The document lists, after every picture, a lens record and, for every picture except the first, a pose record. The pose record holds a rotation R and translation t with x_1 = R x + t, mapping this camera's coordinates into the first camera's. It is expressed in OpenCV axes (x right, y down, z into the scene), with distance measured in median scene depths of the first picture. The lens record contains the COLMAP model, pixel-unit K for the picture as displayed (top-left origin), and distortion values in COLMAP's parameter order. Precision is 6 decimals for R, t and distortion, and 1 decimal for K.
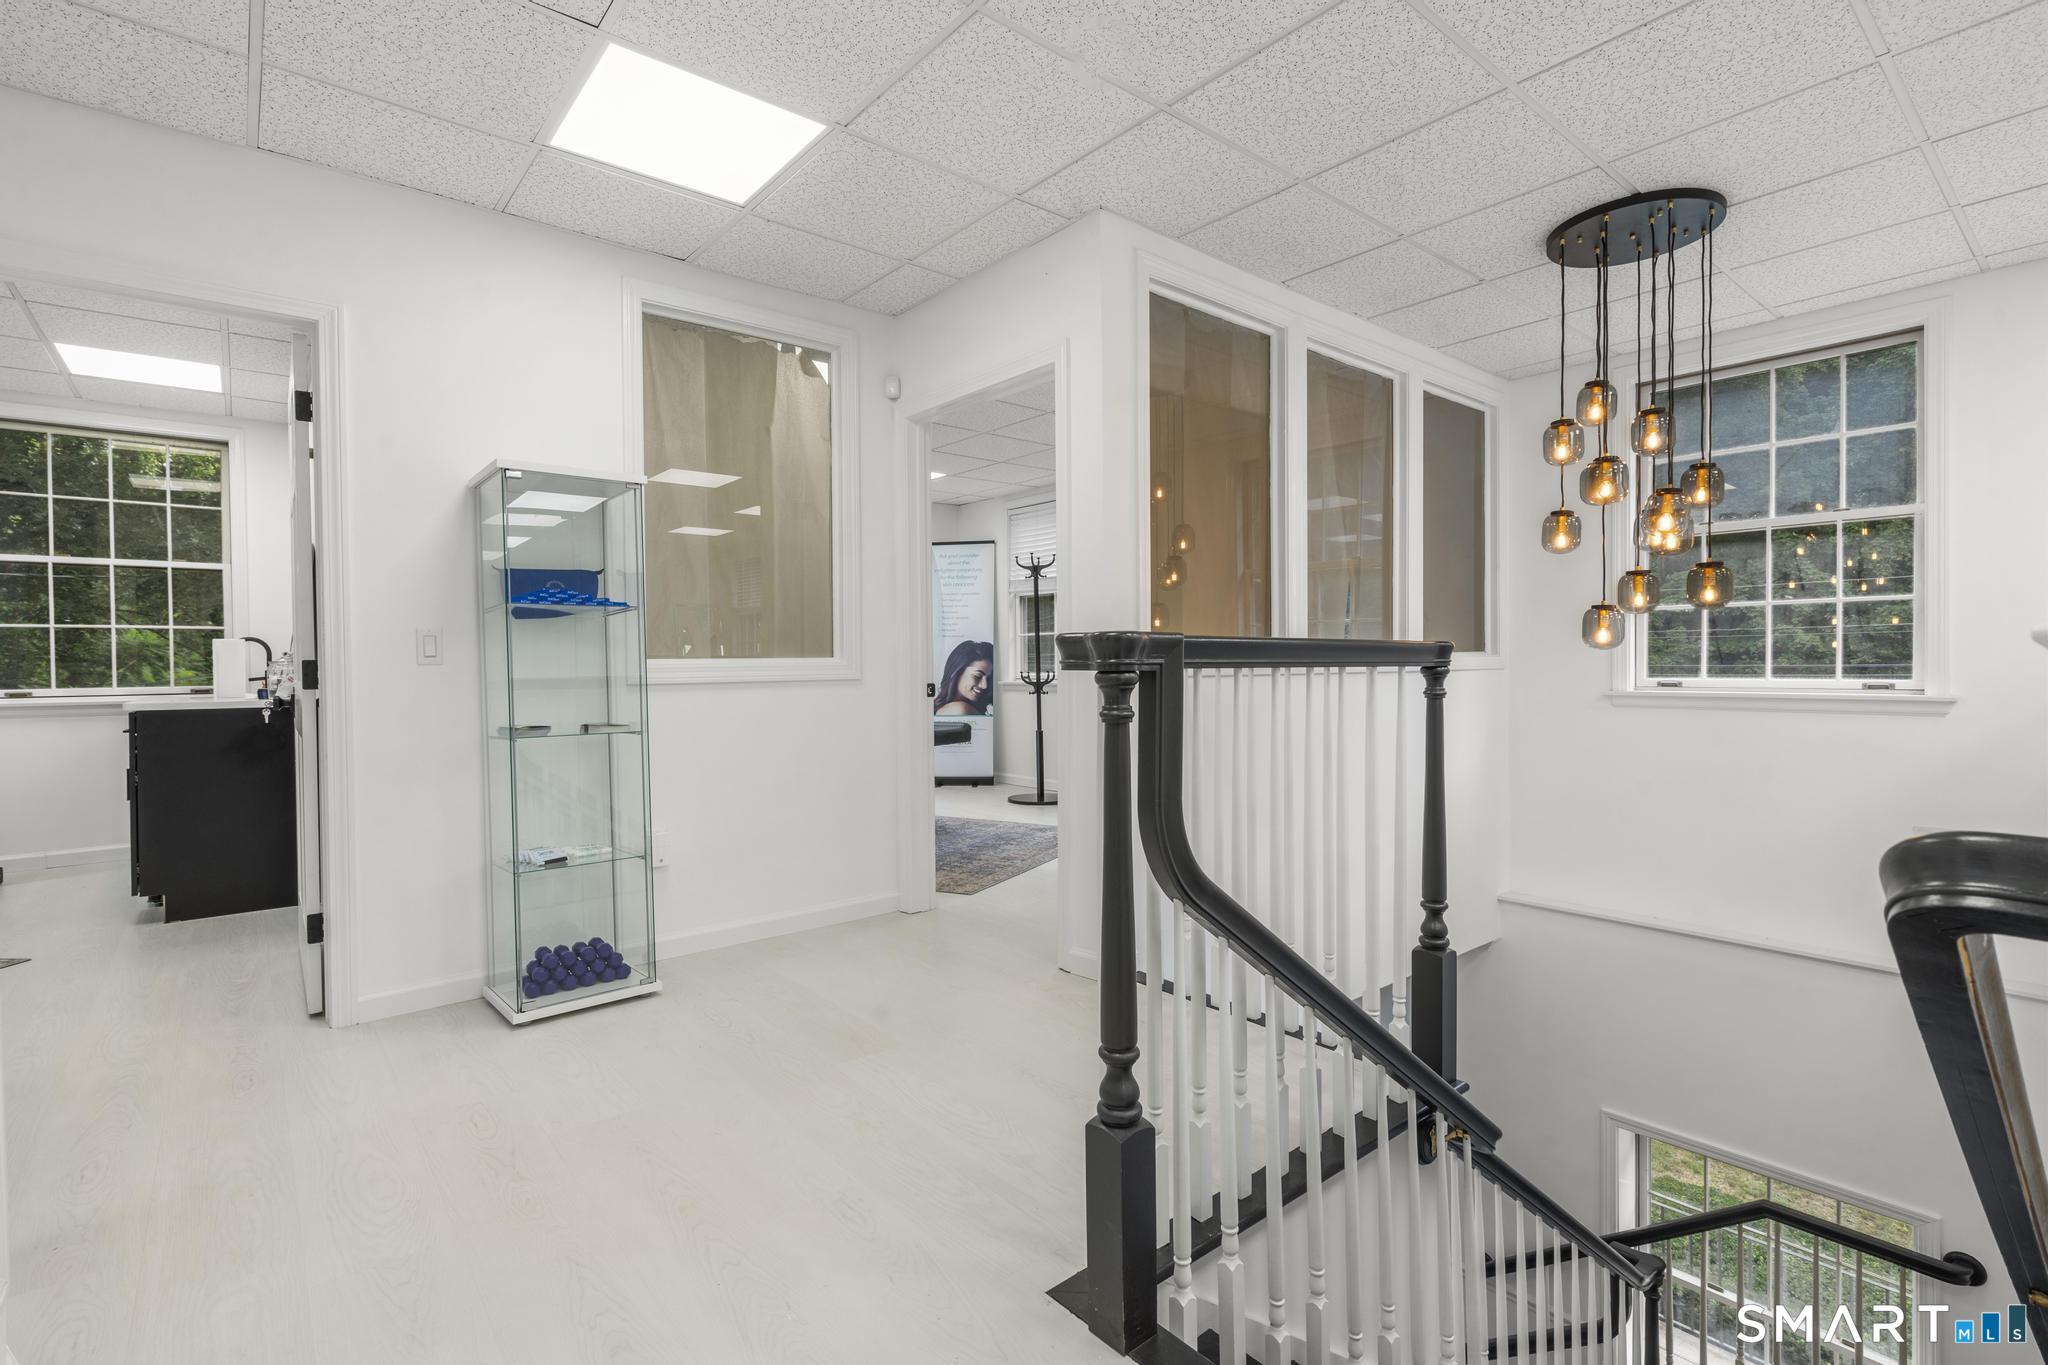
lens RADIAL K [[942.4, 0, 1023.0], [0, 942.4, 674.9], [0, 0, 1]] dist [-0.004090, 0.001232]
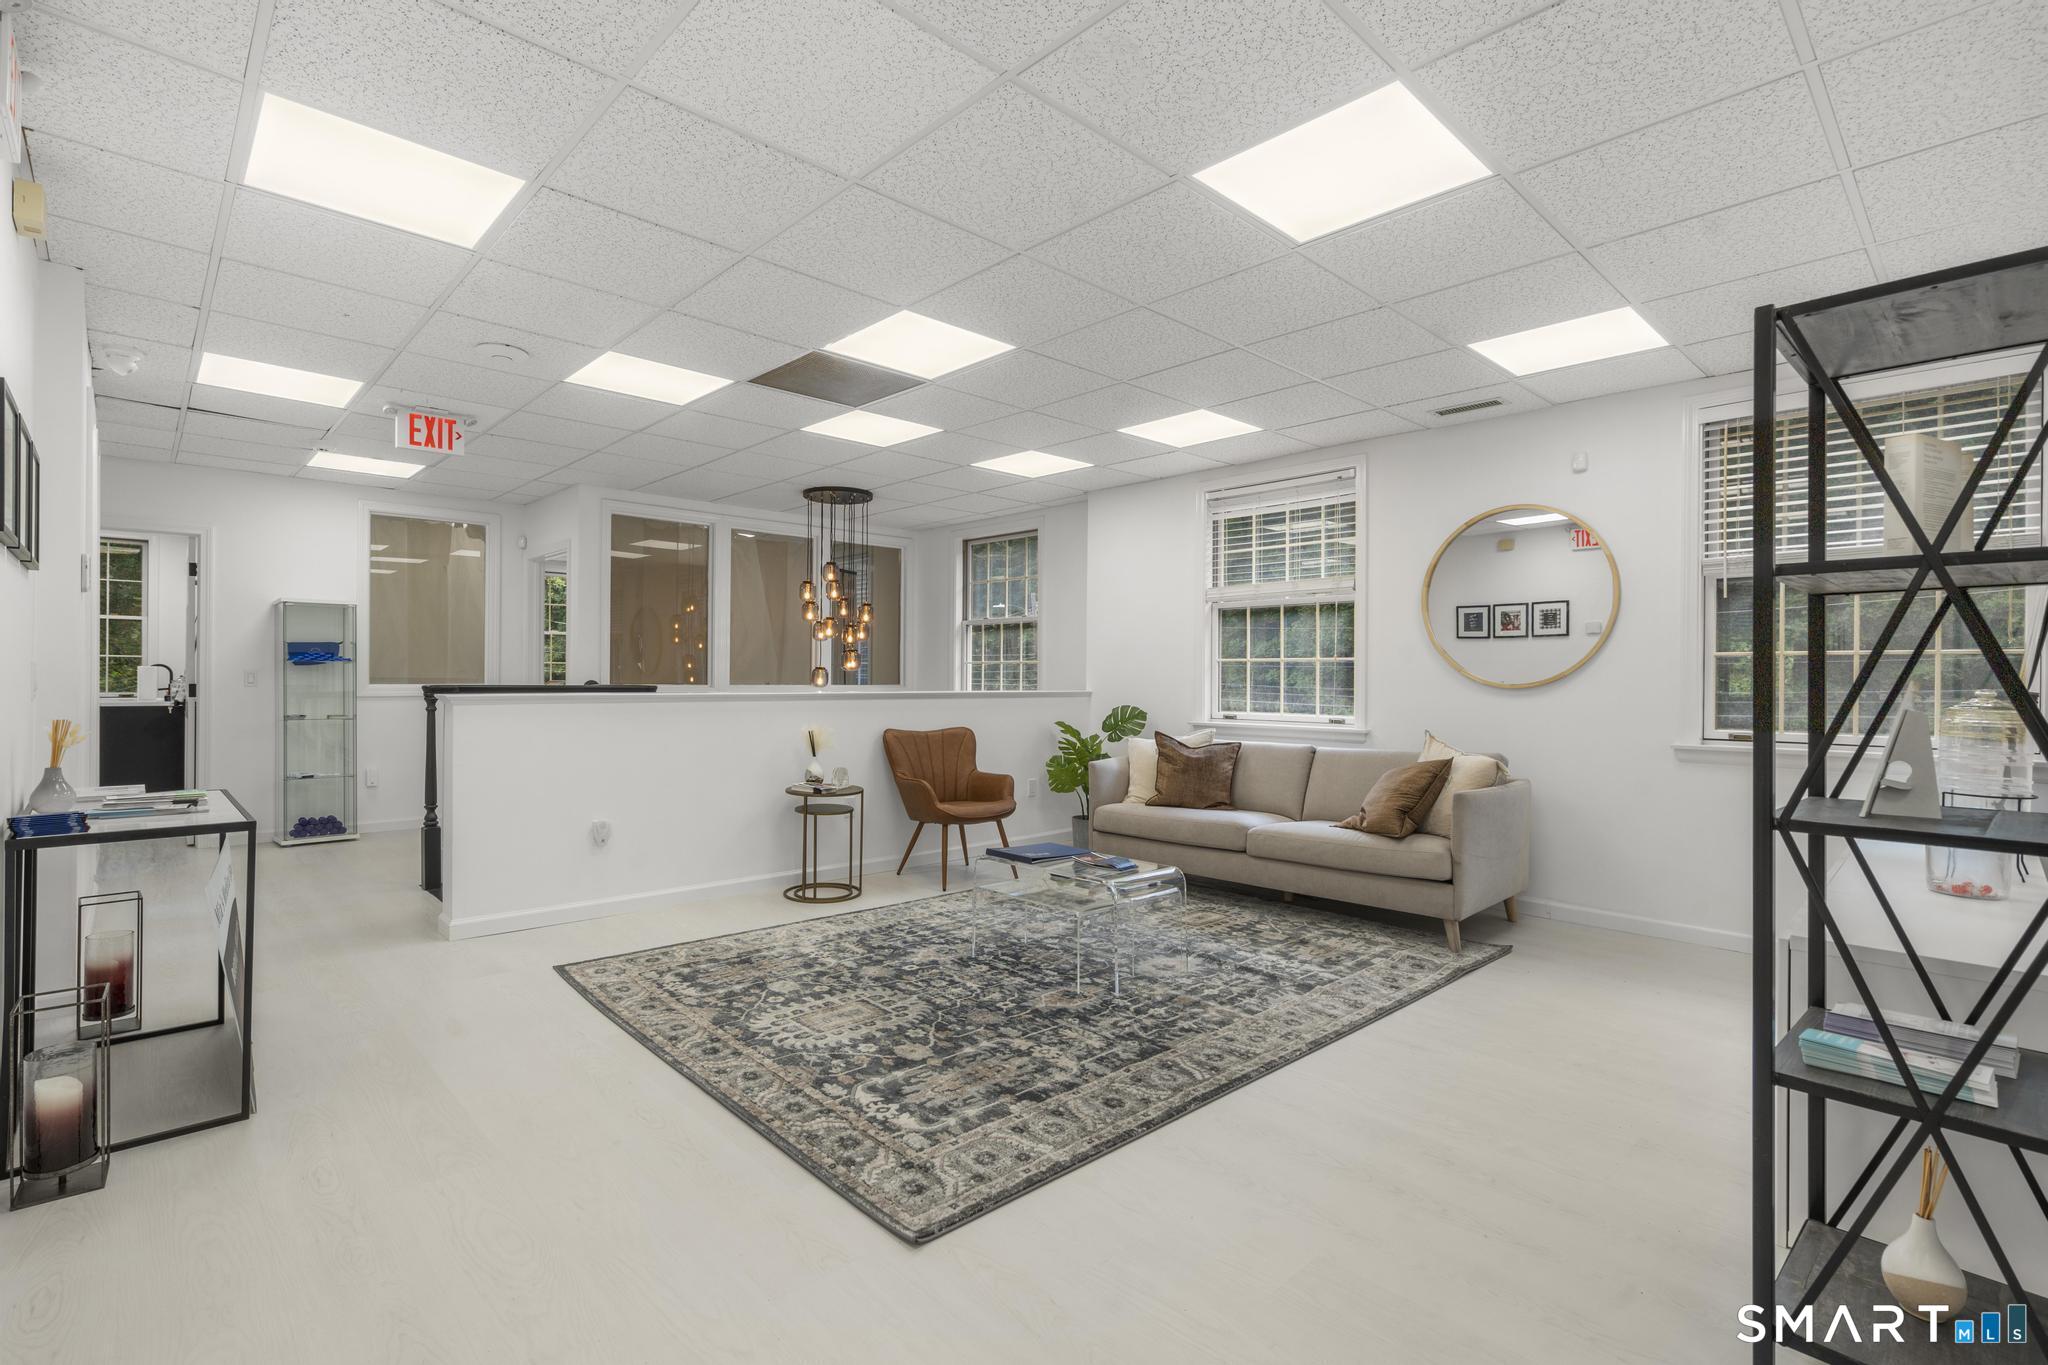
lens RADIAL K [[942.4, 0, 1009.1], [0, 942.4, 692.9], [0, 0, 1]] dist [-0.004090, 0.001232]
pose [[0.997562, 0.020993, 0.066549, 0.864008], [-0.019758, 0.999621, -0.019156, 0.011734], [-0.066926, 0.017795, 0.997599, -1.142315]]
